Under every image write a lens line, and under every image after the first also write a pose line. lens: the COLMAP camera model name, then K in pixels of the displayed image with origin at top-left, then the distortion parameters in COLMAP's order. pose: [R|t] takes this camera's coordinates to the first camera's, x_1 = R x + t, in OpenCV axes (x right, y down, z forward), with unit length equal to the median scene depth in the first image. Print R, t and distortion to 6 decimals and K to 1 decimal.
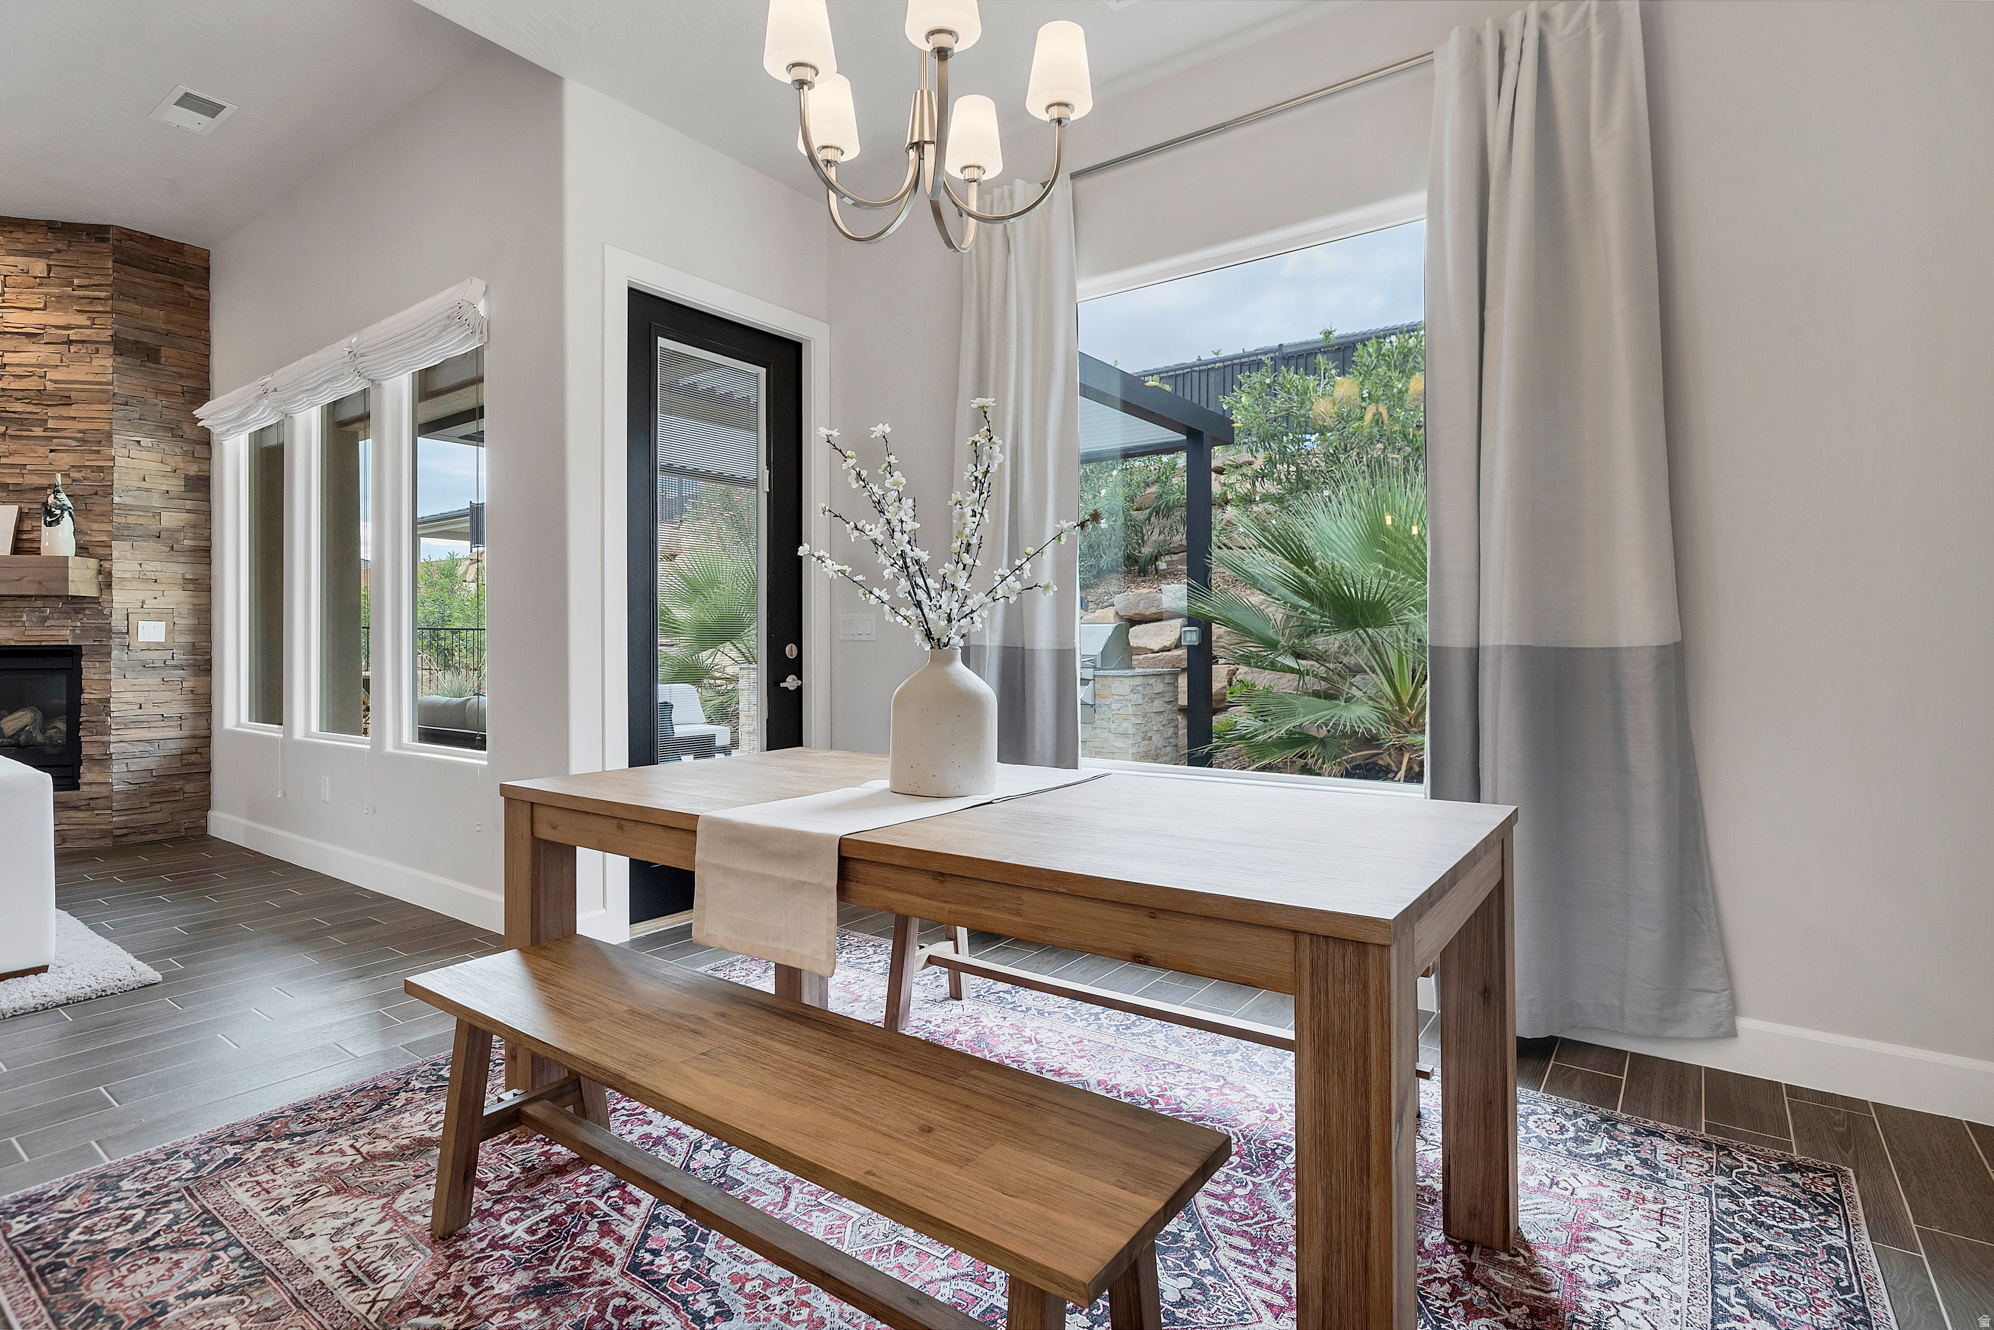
lens RADIAL K [[985.6, 0, 995.2], [0, 985.6, 641.8], [0, 0, 1]] dist [-0.000562, 0.000119]
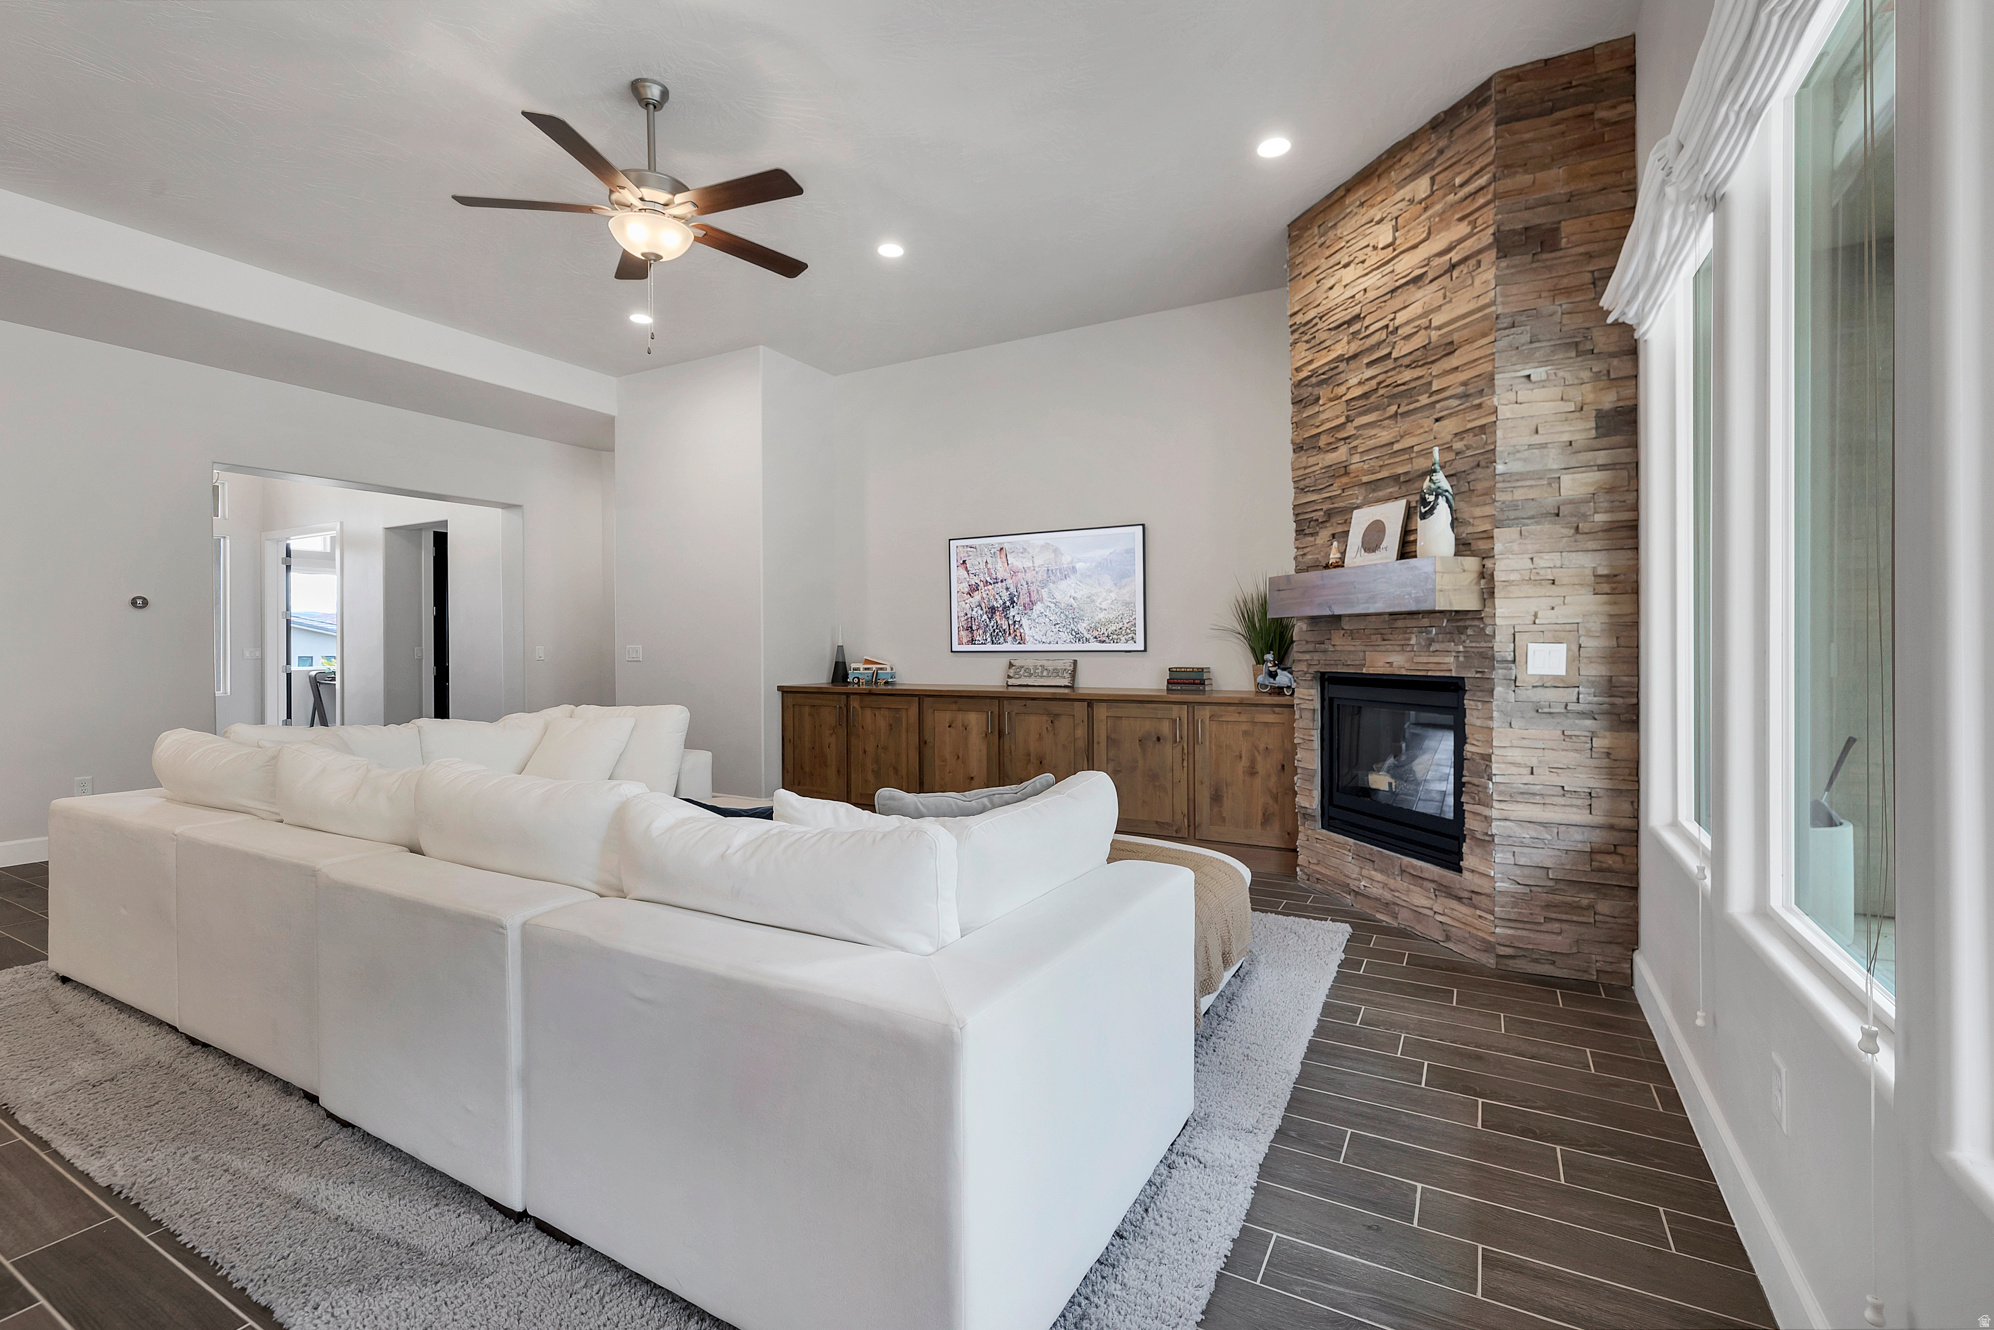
lens RADIAL K [[860.5, 0, 1005.8], [0, 860.5, 645.9], [0, 0, 1]] dist [0.002068, 0.000162]
pose [[0.122305, 0.002879, -0.992488, -0.328080], [0.004647, 0.999983, 0.003473, -0.023030], [0.992482, -0.005037, 0.122290, 0.570505]]
